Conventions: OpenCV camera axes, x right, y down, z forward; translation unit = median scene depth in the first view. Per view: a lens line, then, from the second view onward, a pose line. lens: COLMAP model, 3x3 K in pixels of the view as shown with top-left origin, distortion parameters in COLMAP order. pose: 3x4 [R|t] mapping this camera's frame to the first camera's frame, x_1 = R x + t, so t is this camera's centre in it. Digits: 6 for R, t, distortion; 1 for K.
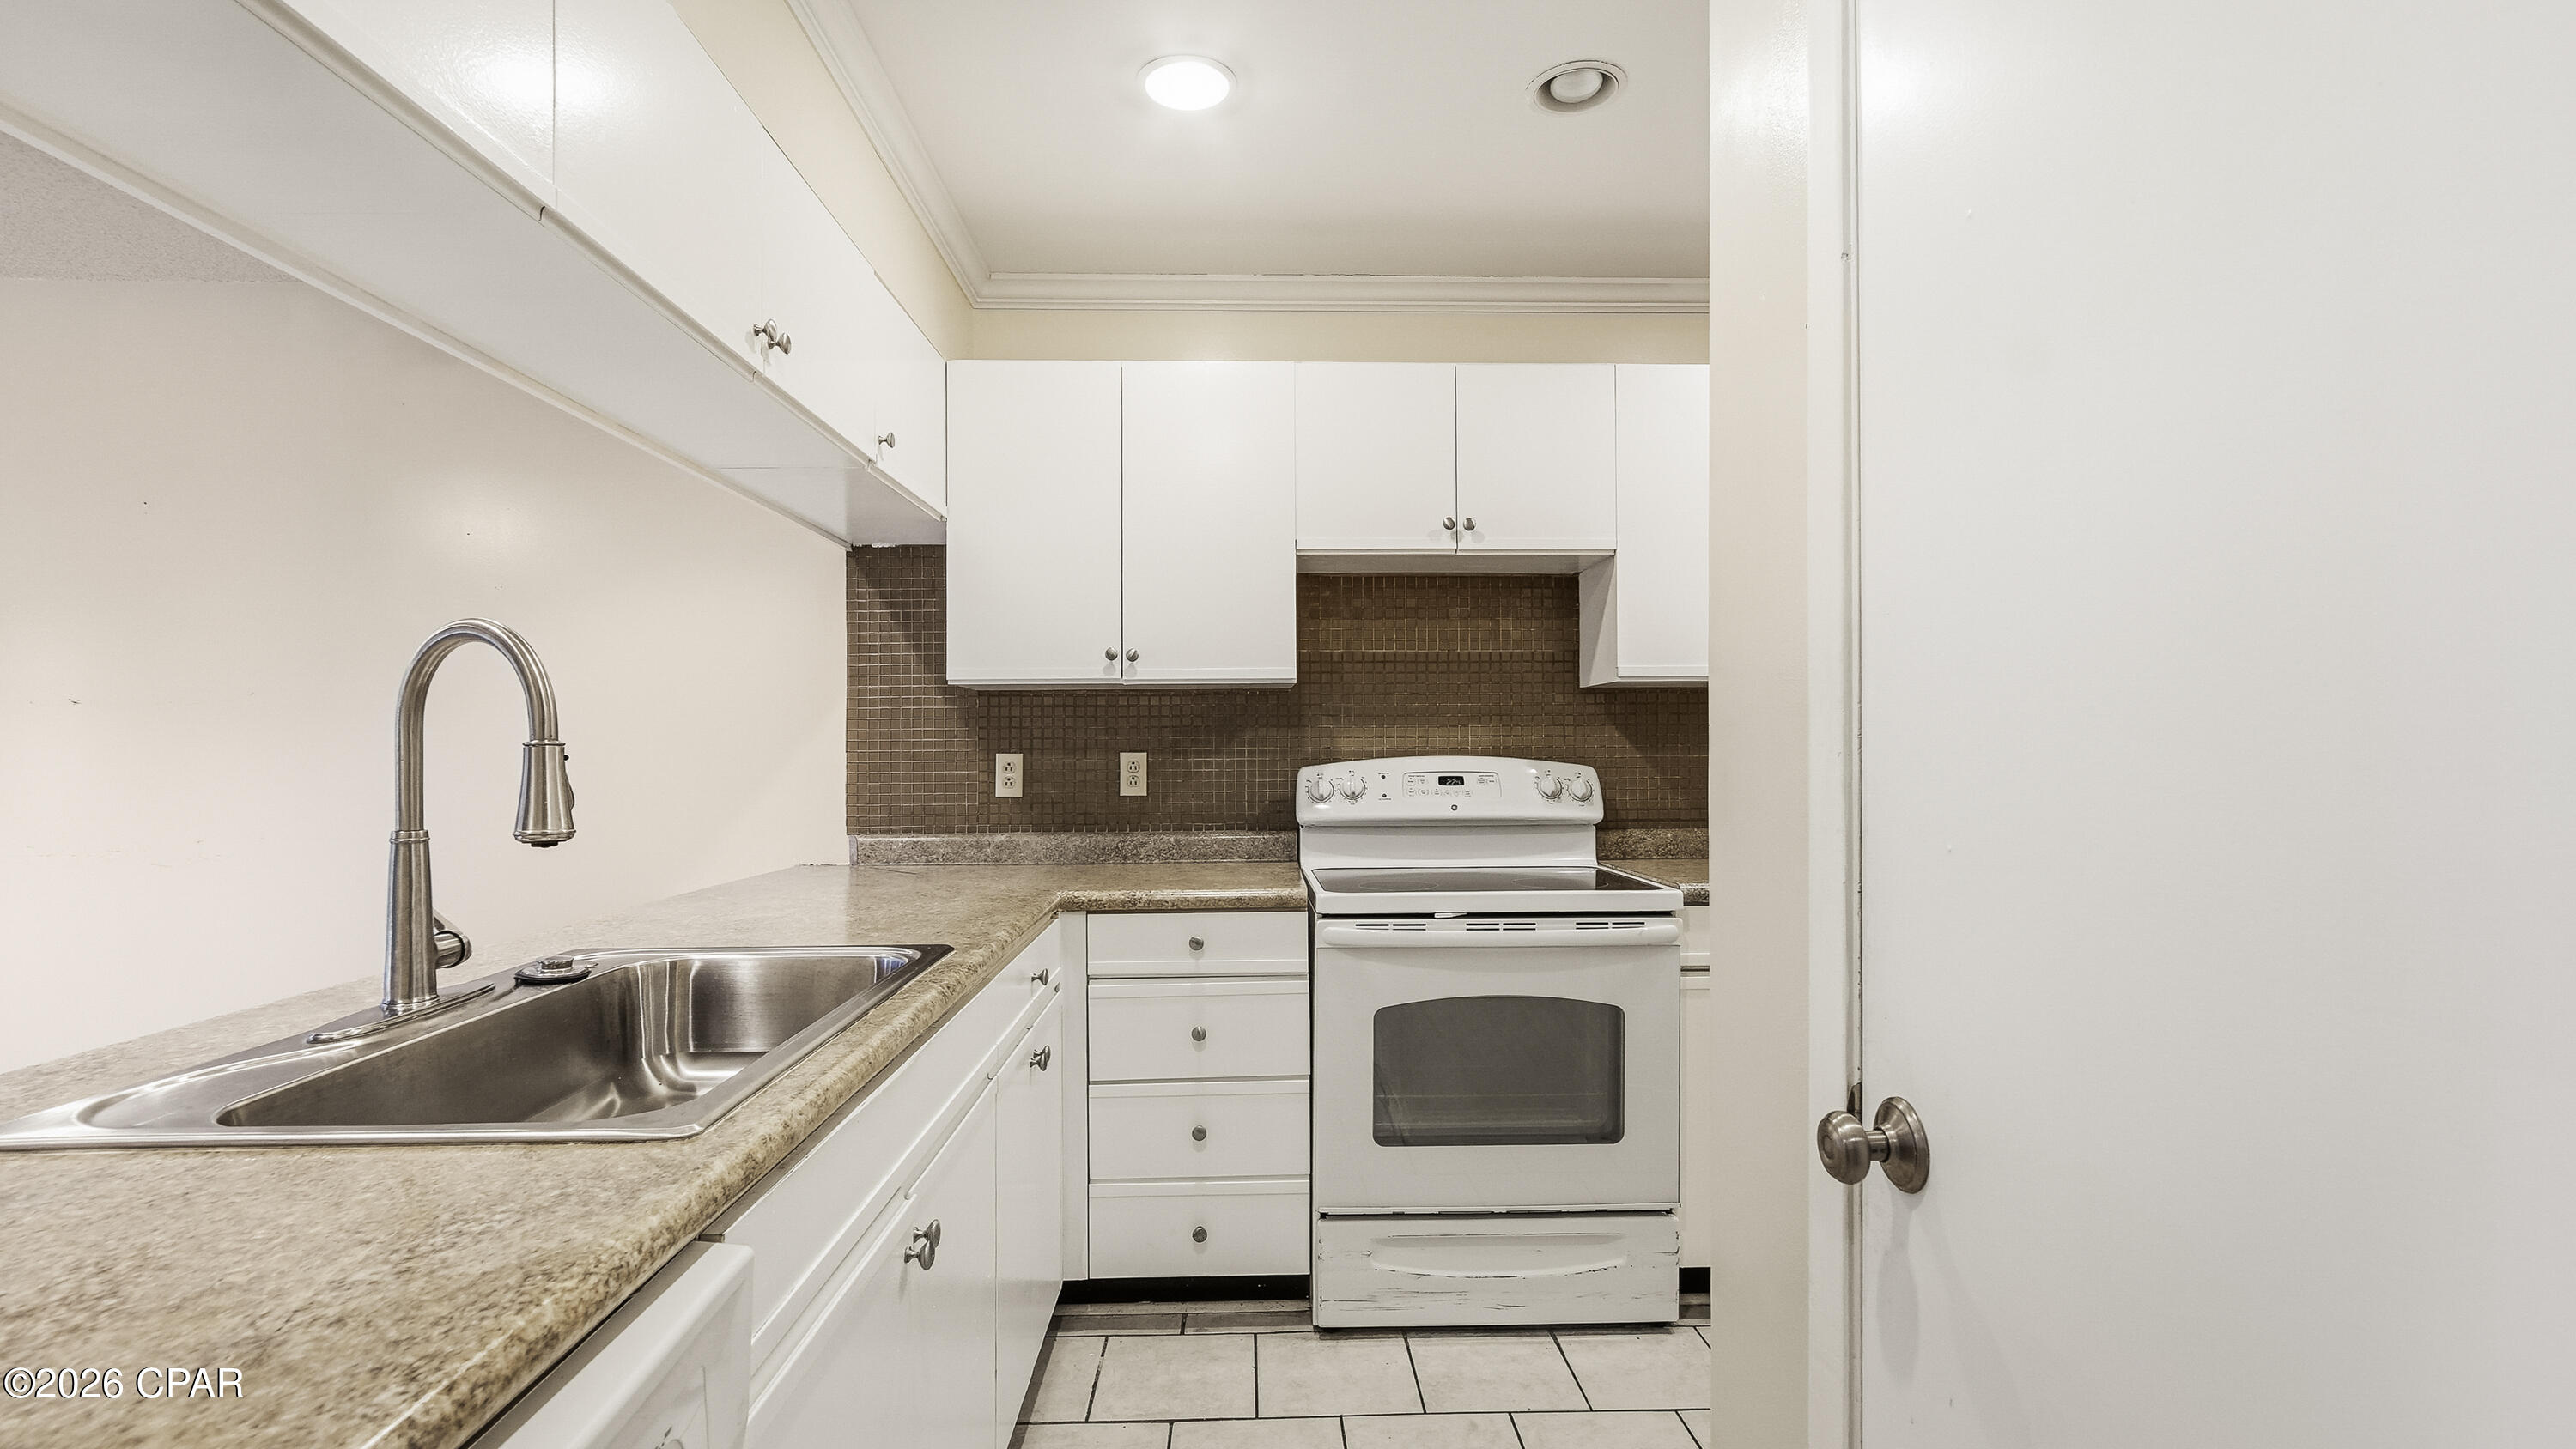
lens RADIAL K [[1144.3, 0, 1288.0], [0, 1144.3, 740.3], [0, 0, 1]] dist [0.000072, 0.000734]
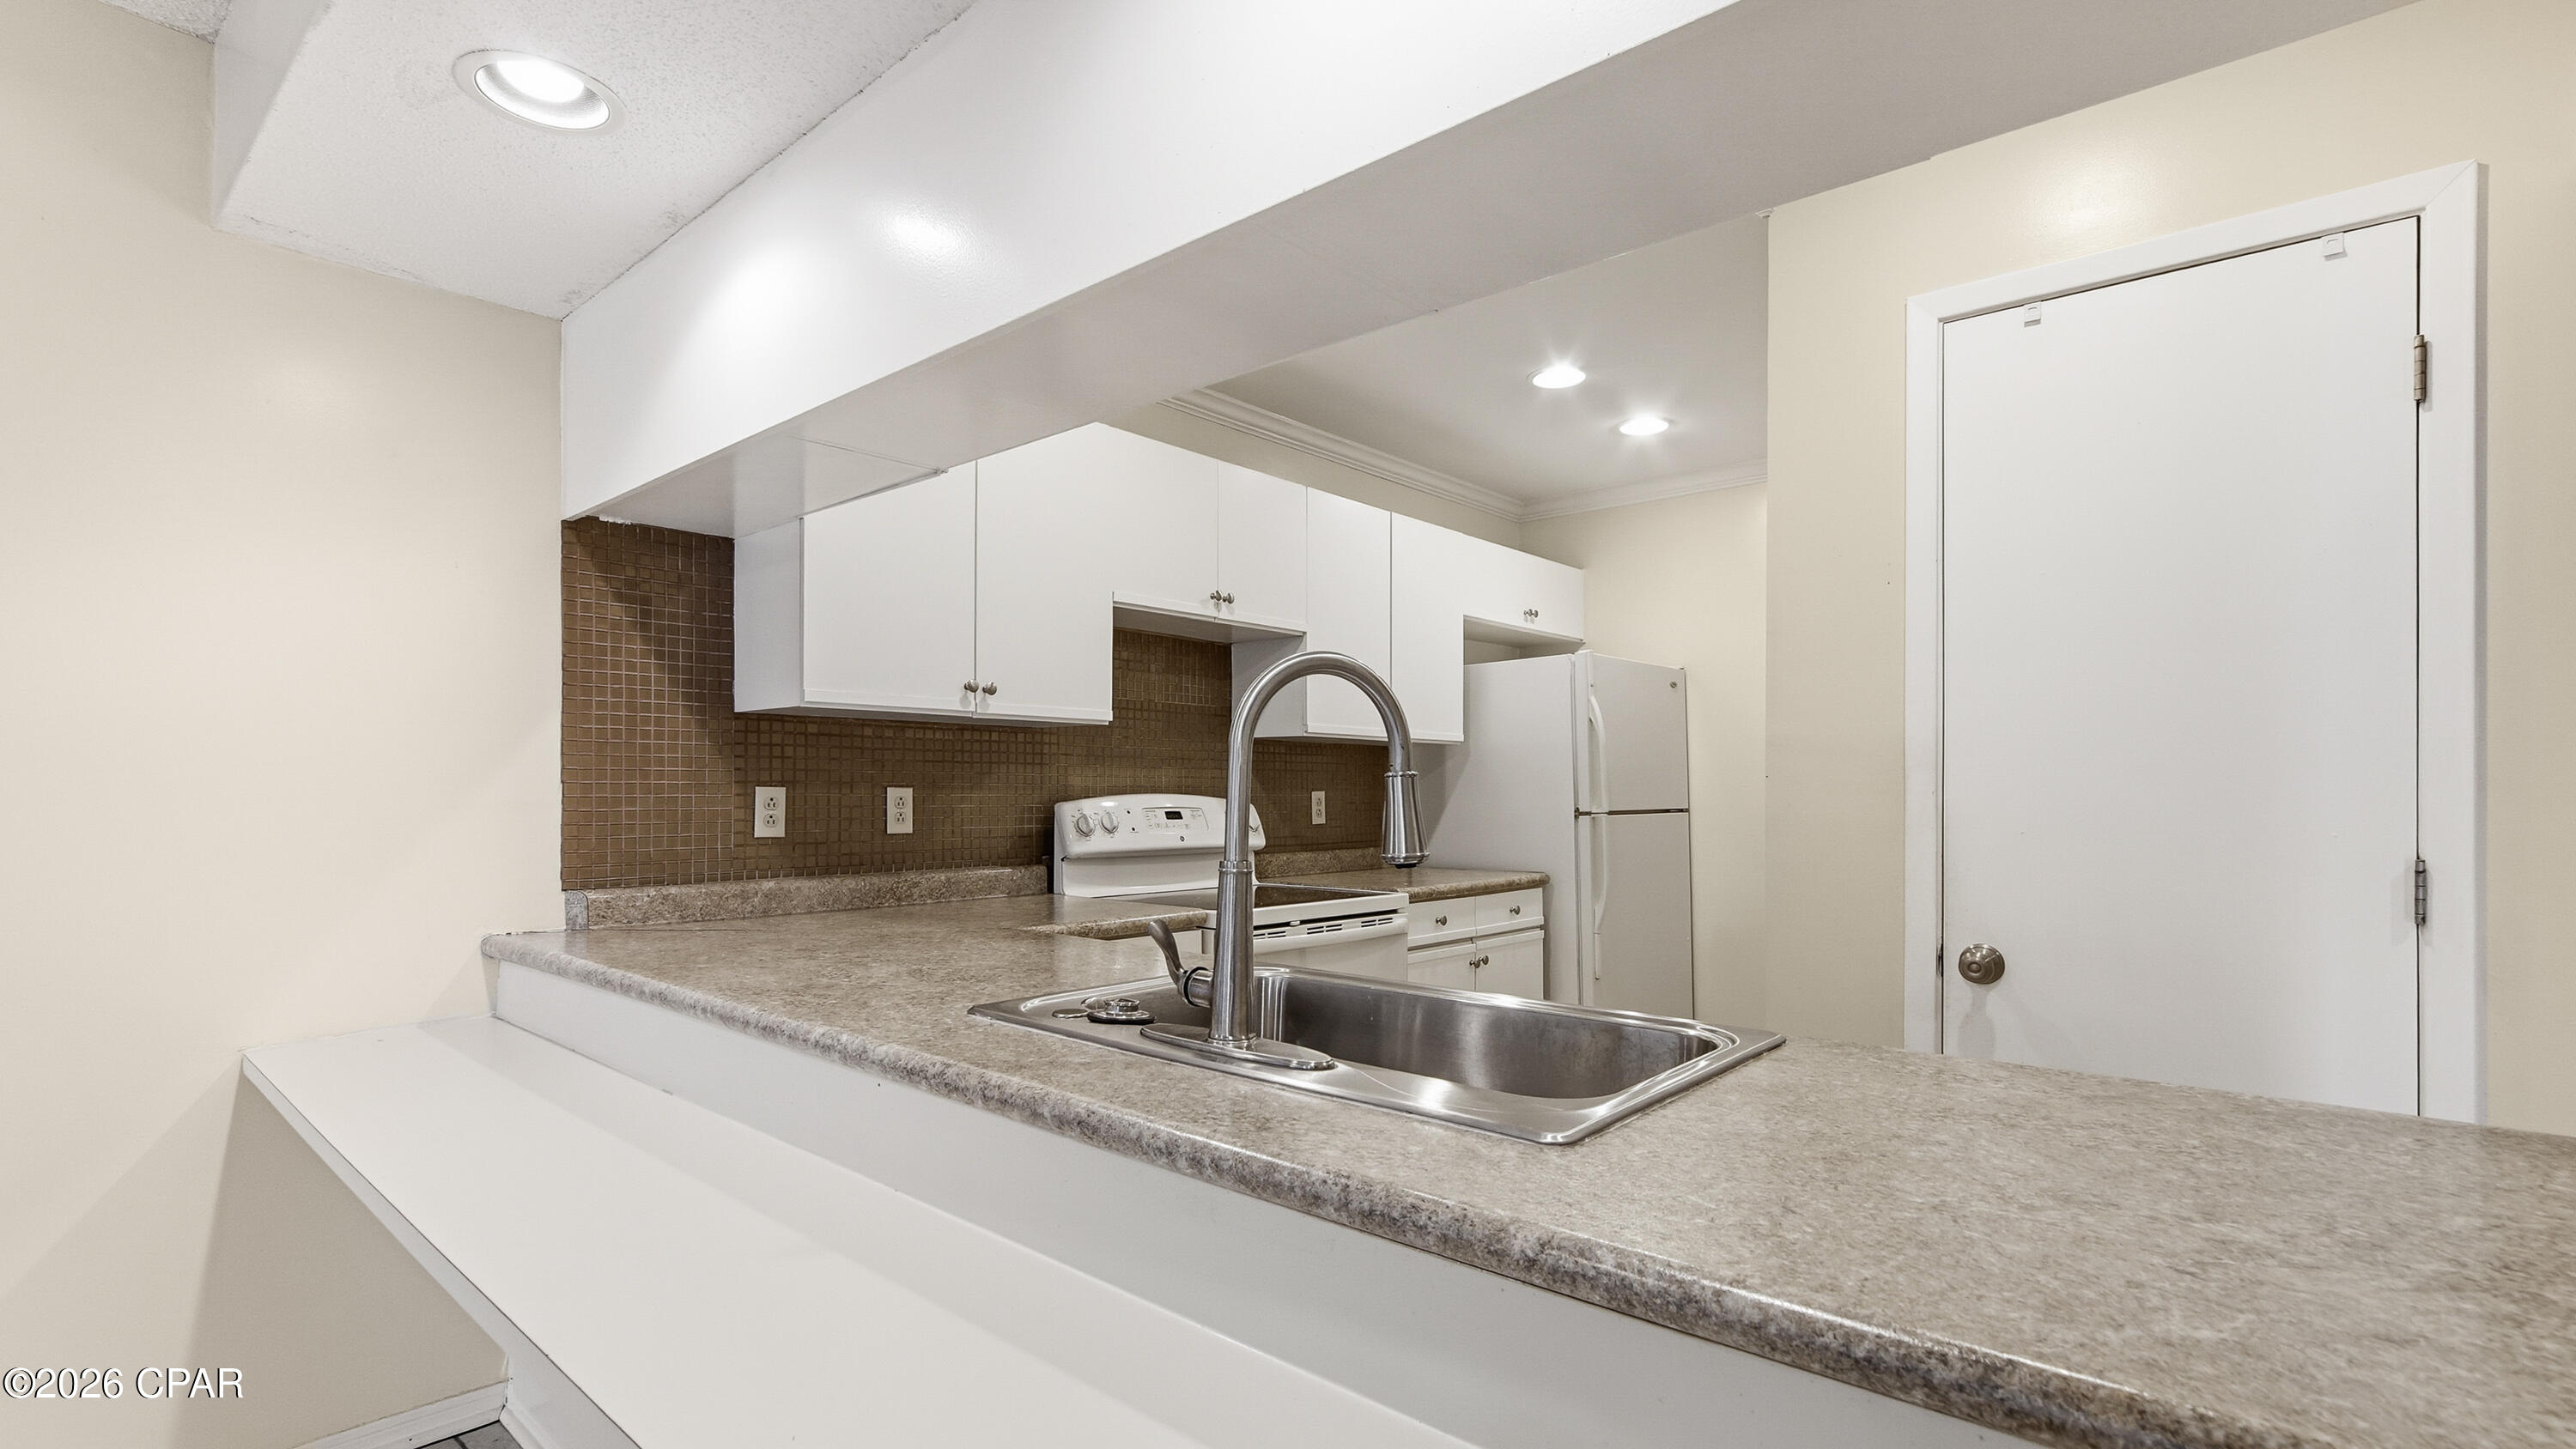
lens RADIAL K [[1144.3, 0, 1288.0], [0, 1144.3, 740.3], [0, 0, 1]] dist [0.000072, 0.000734]
pose [[0.684506, 0.041539, 0.727823, -0.610830], [-0.015867, 0.998988, -0.042093, 0.006614], [-0.728834, 0.017265, 0.684472, 0.125066]]
